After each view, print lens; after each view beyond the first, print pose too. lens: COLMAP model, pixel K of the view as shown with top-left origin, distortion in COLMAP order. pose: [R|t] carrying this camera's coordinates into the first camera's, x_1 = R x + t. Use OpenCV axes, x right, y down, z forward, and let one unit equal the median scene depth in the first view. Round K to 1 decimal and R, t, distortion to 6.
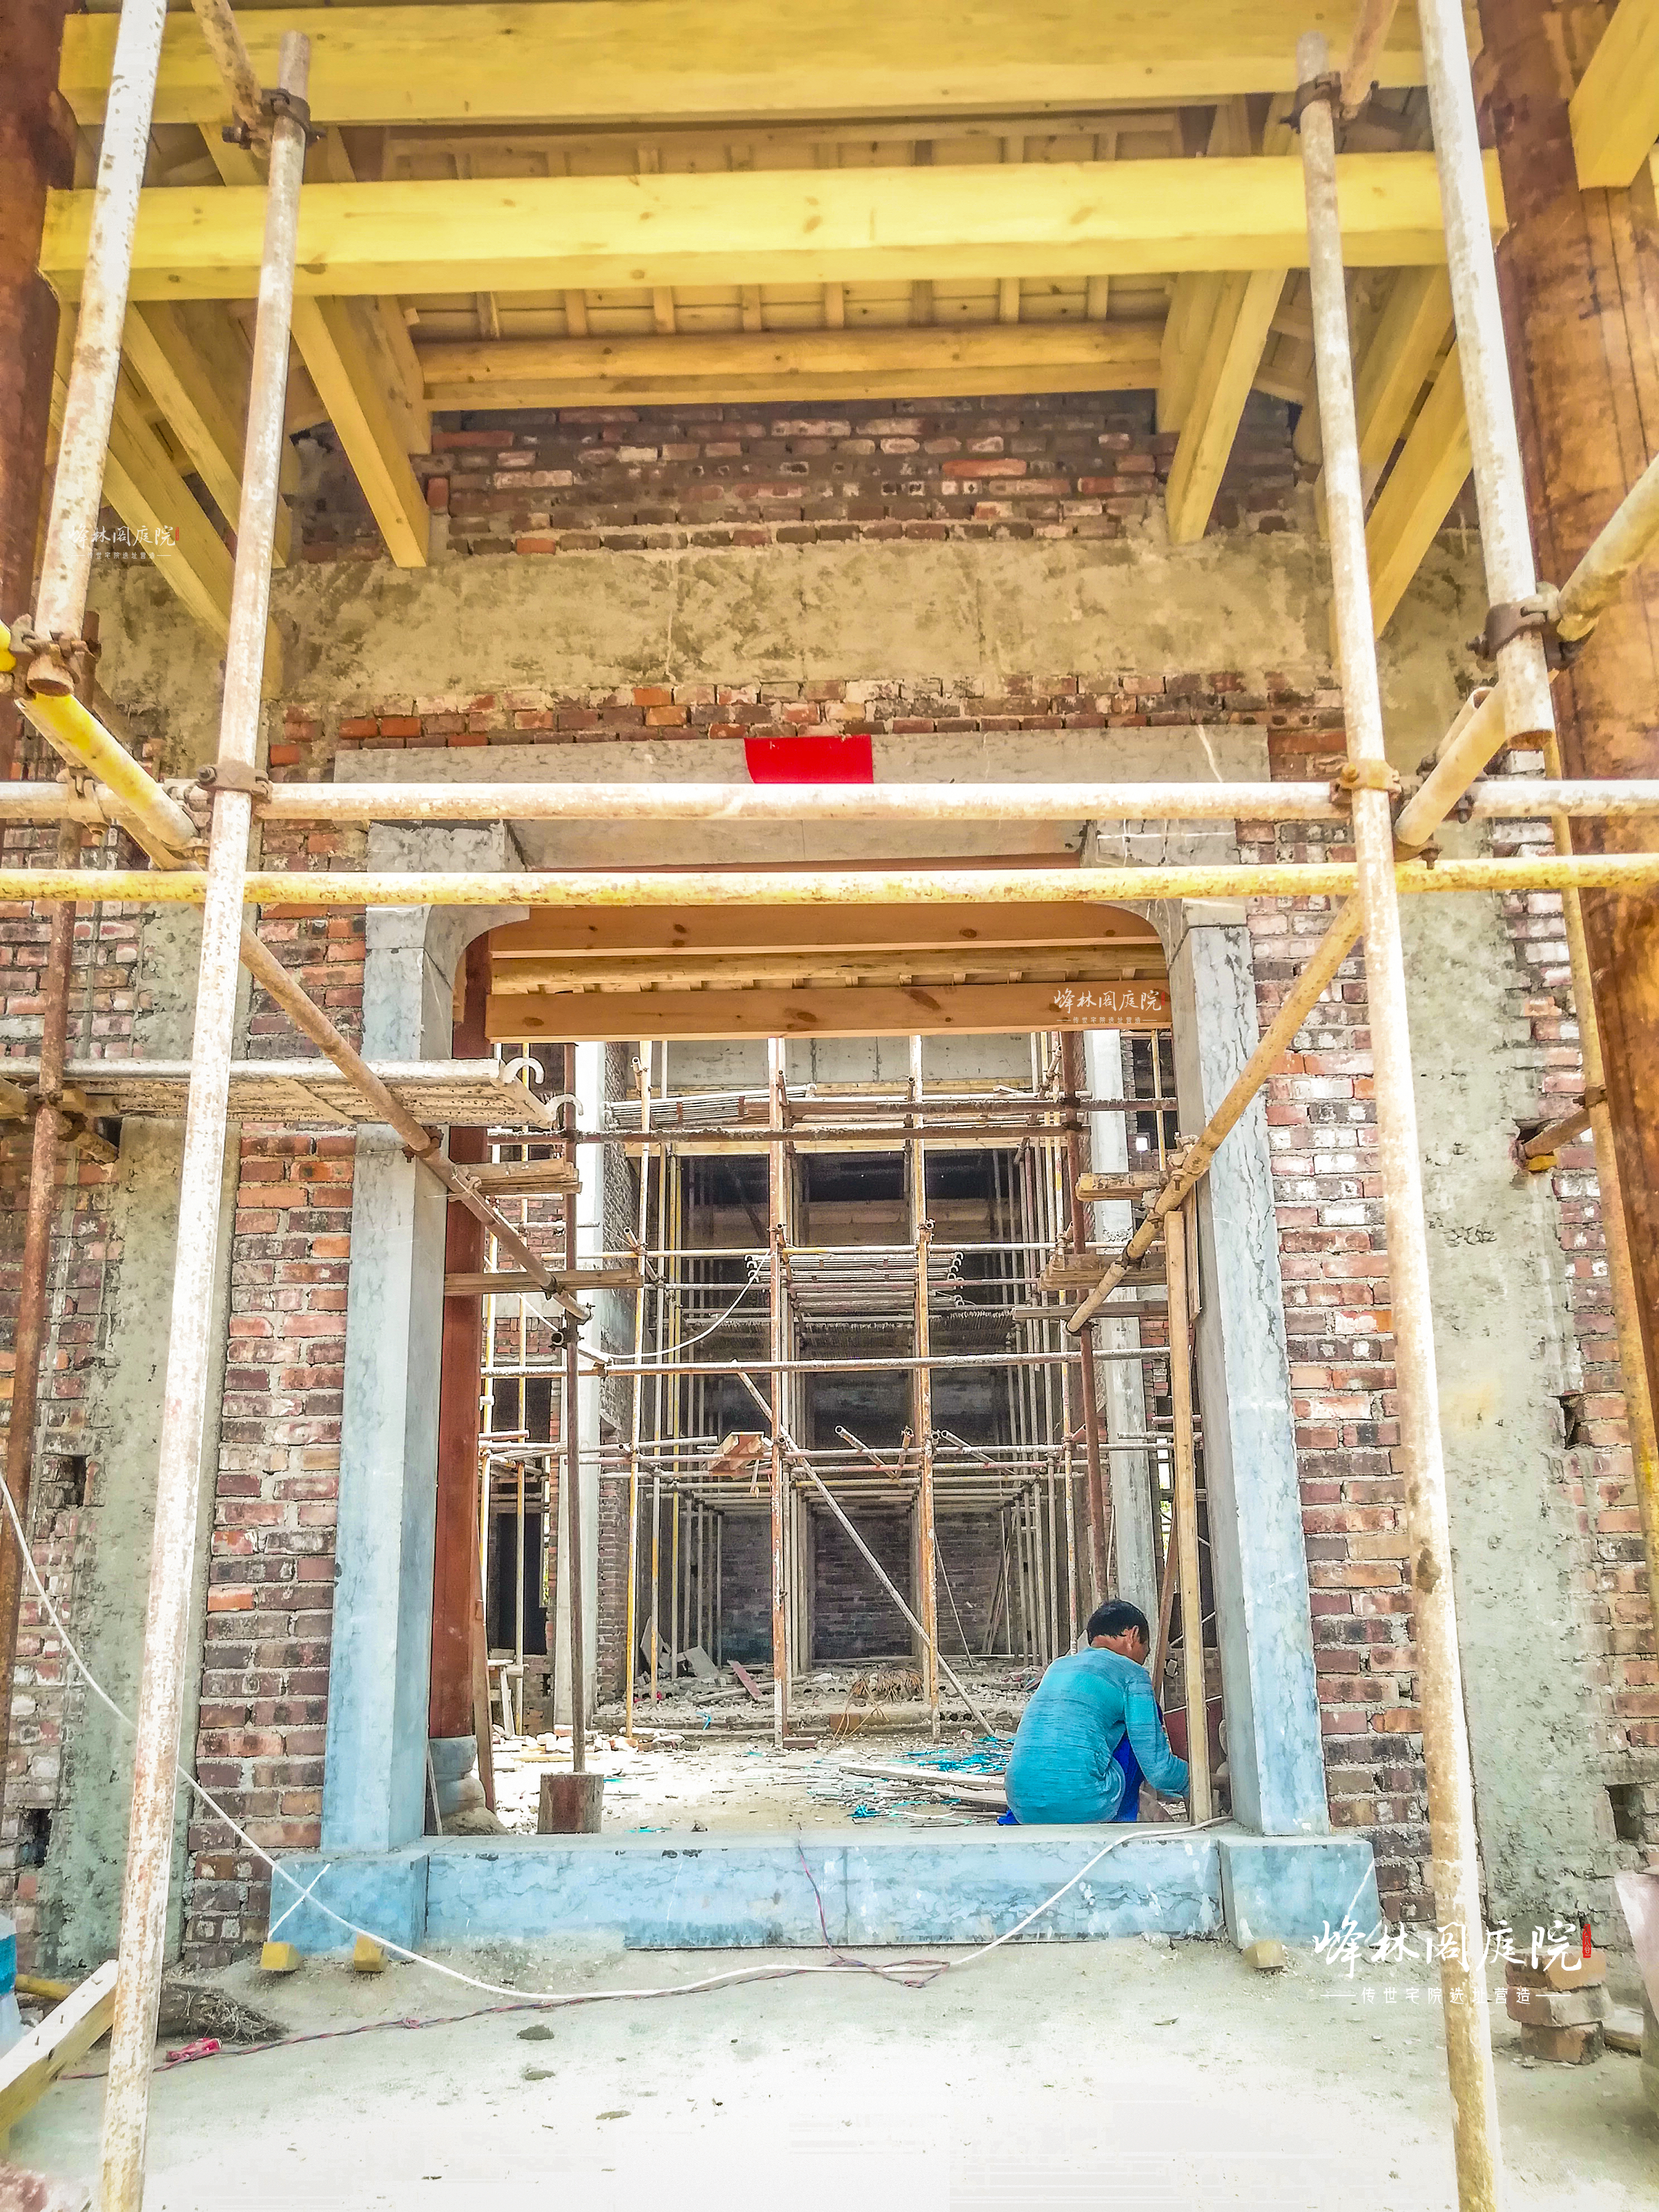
lens RADIAL K [[1808.1, 0, 848.1], [0, 1808.1, 1059.6], [0, 0, 1]] dist [-0.025102, 0.048201]
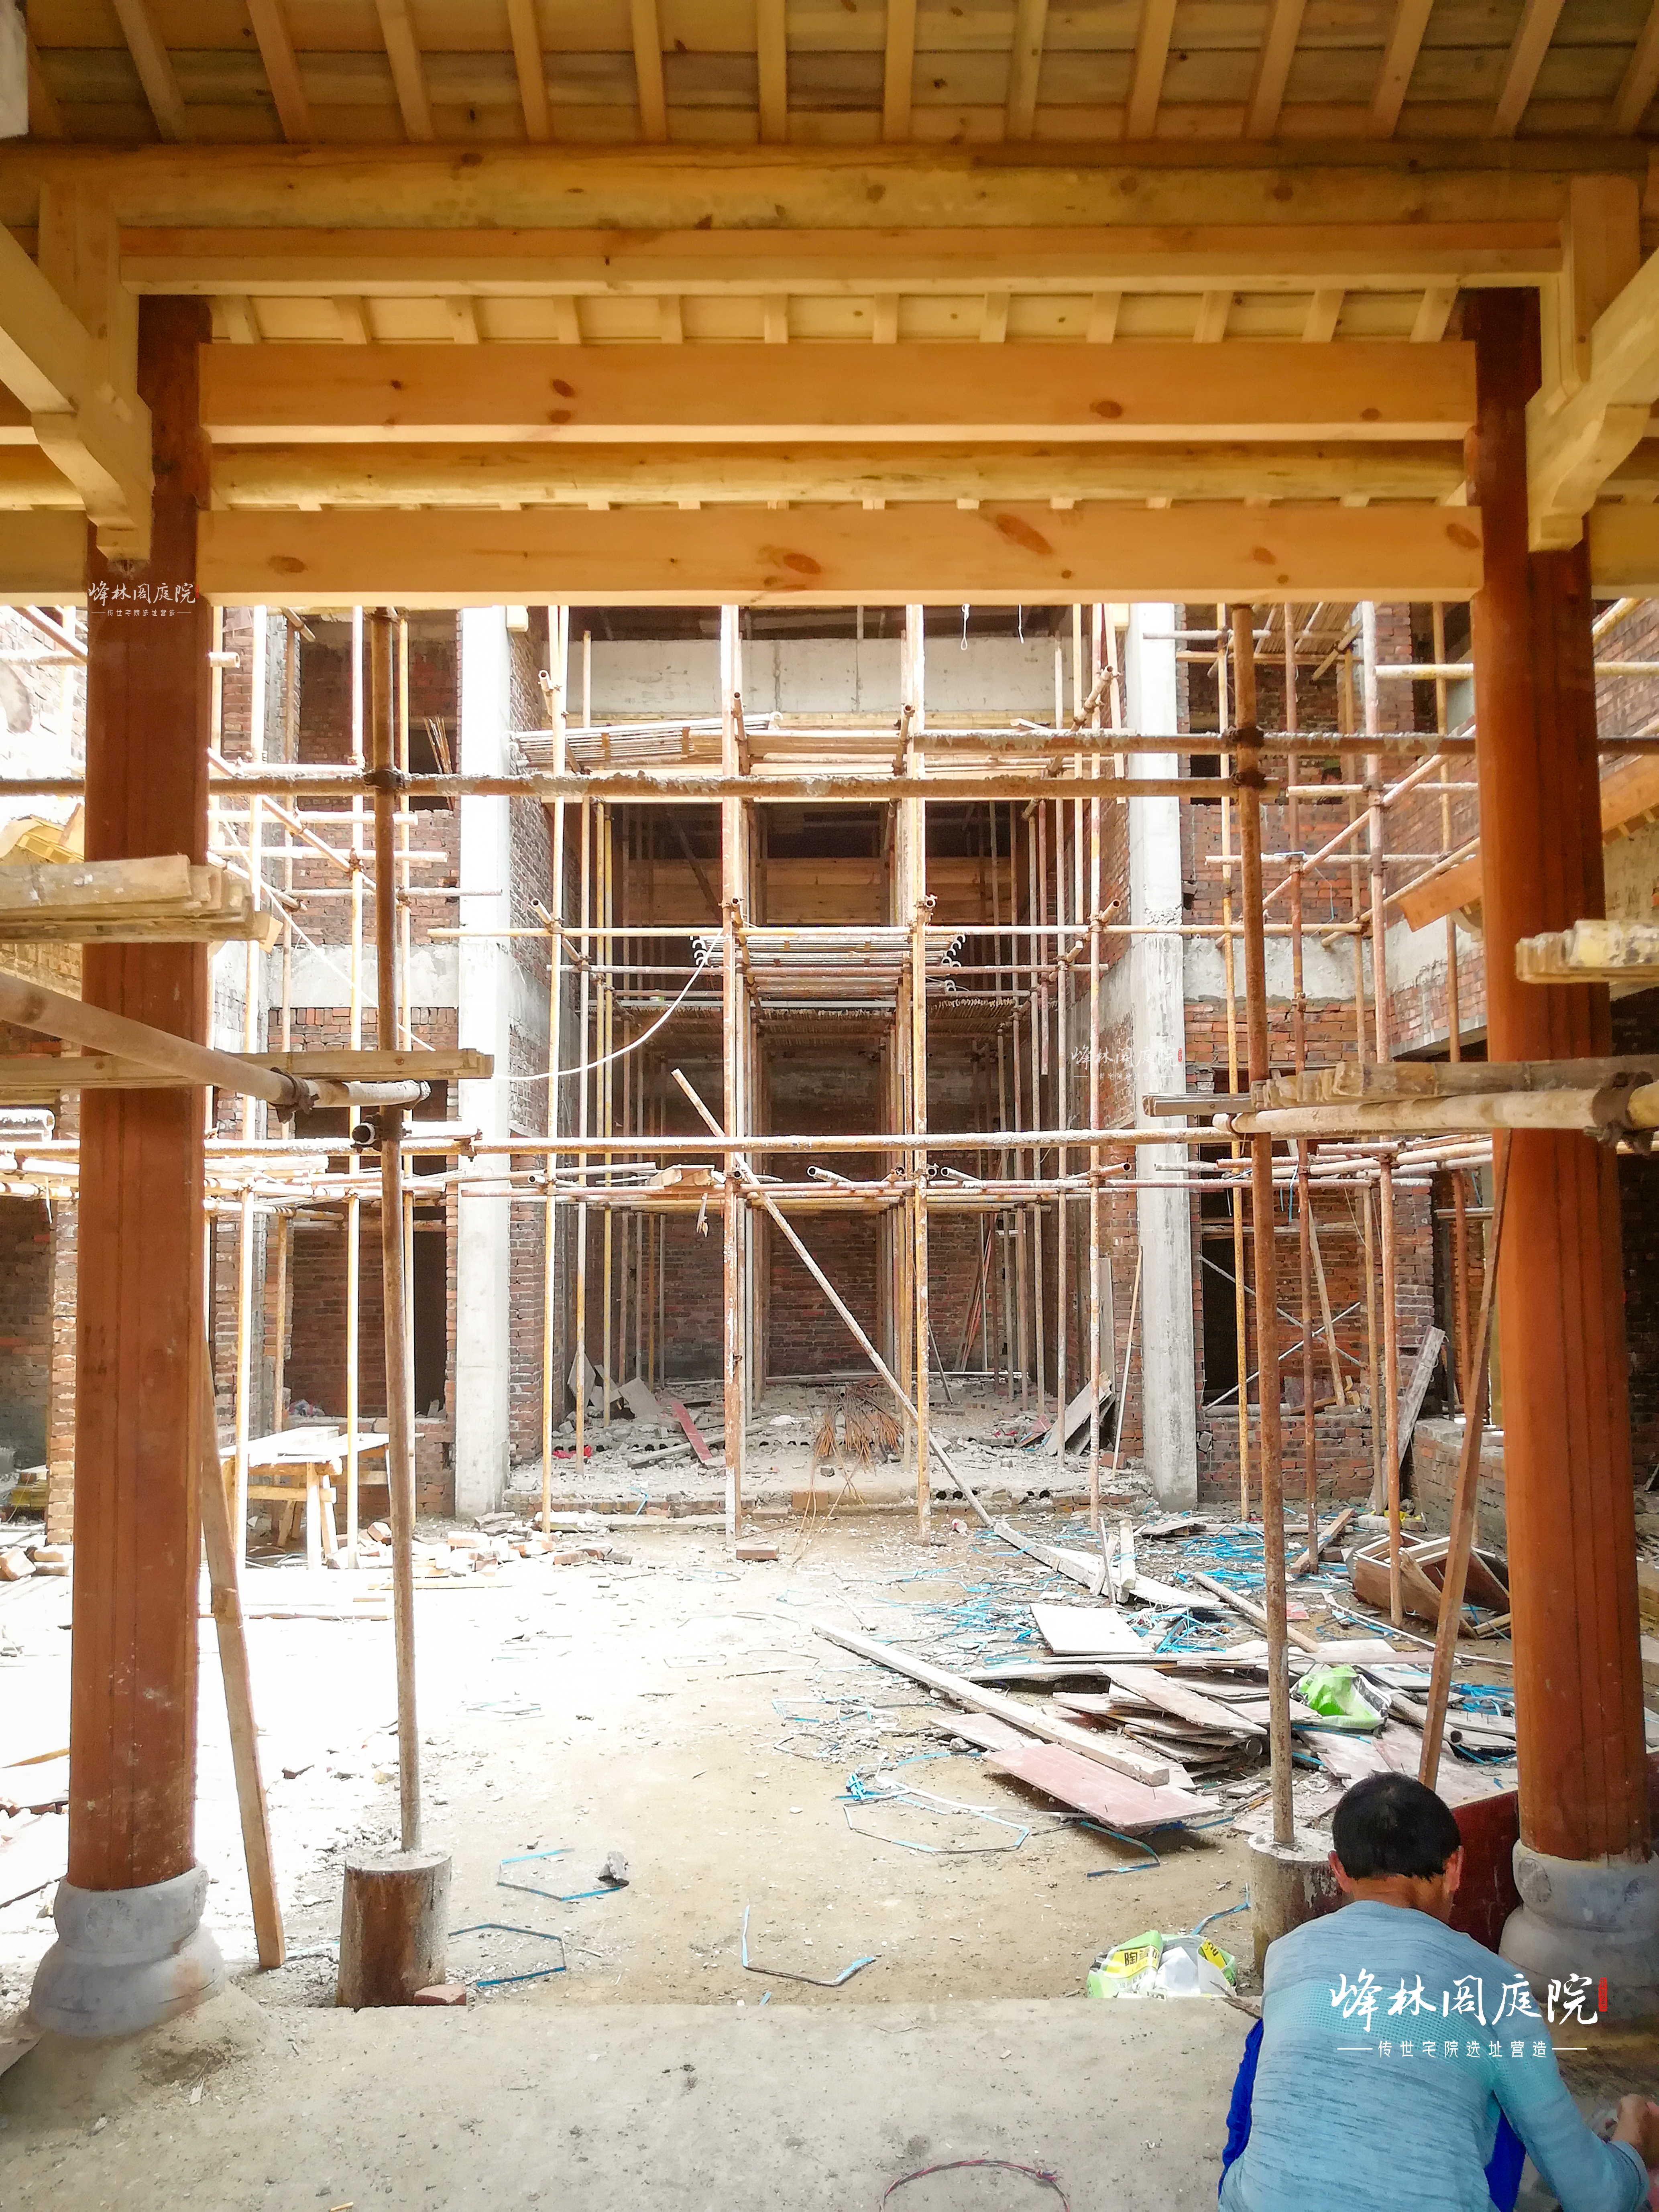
lens RADIAL K [[1754.0, 0, 833.8], [0, 1754.0, 1103.3], [0, 0, 1]] dist [0.060162, -0.000373]
pose [[0.999606, 0.012589, 0.025082, -0.012175], [-0.017908, 0.974262, 0.224704, 0.006622], [-0.021608, -0.225065, 0.974104, 0.224938]]
